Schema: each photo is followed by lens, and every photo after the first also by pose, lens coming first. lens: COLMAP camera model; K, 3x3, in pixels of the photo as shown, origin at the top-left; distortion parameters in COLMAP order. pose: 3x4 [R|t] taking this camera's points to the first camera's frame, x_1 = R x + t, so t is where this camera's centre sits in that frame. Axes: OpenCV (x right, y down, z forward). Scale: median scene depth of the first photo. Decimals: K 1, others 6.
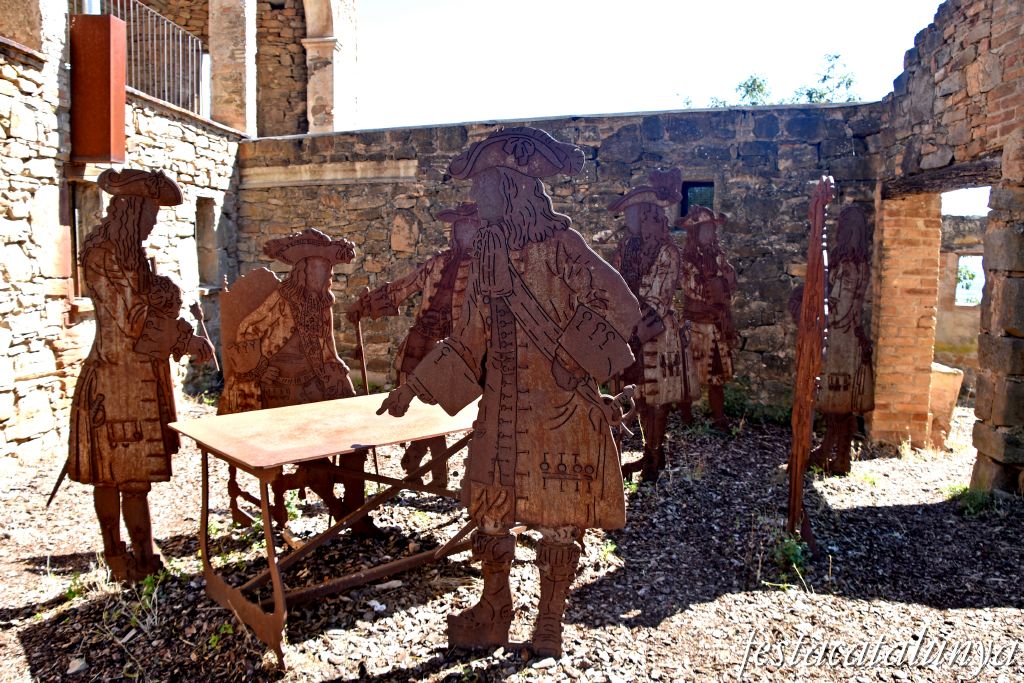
lens RADIAL K [[788.2, 0, 512.0], [0, 788.2, 341.5], [0, 0, 1]] dist [-0.163423, 0.103143]
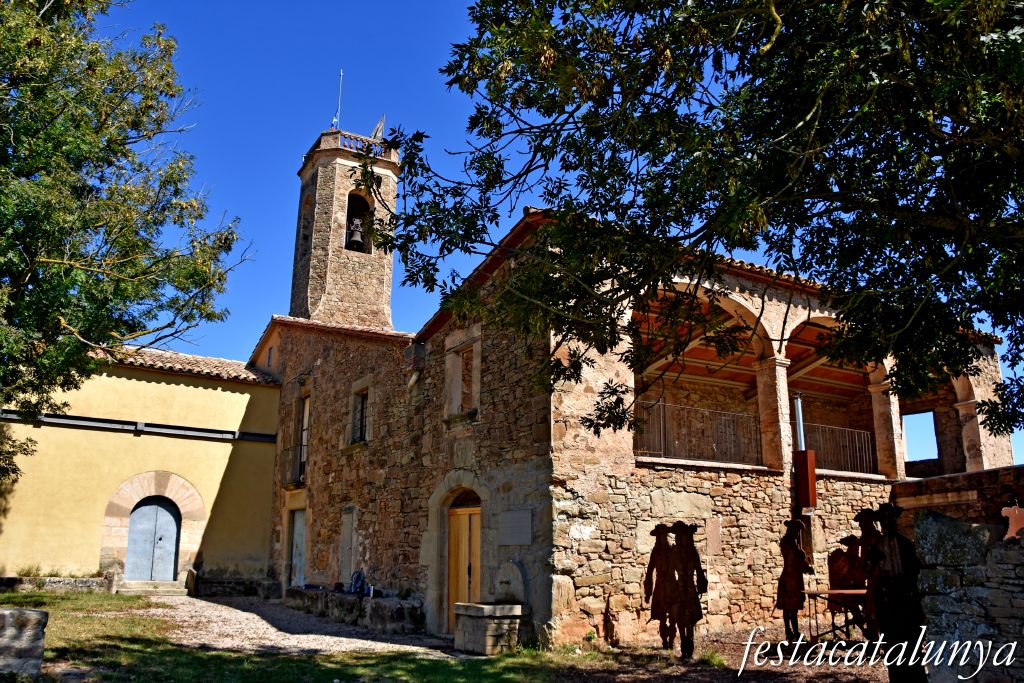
lens RADIAL K [[788.2, 0, 512.0], [0, 788.2, 341.5], [0, 0, 1]] dist [-0.163423, 0.103143]
pose [[0.564187, -0.217640, -0.796446, 1.057237], [-0.101220, 0.939123, -0.328332, 0.179212], [0.819419, 0.265857, 0.507811, -1.252194]]
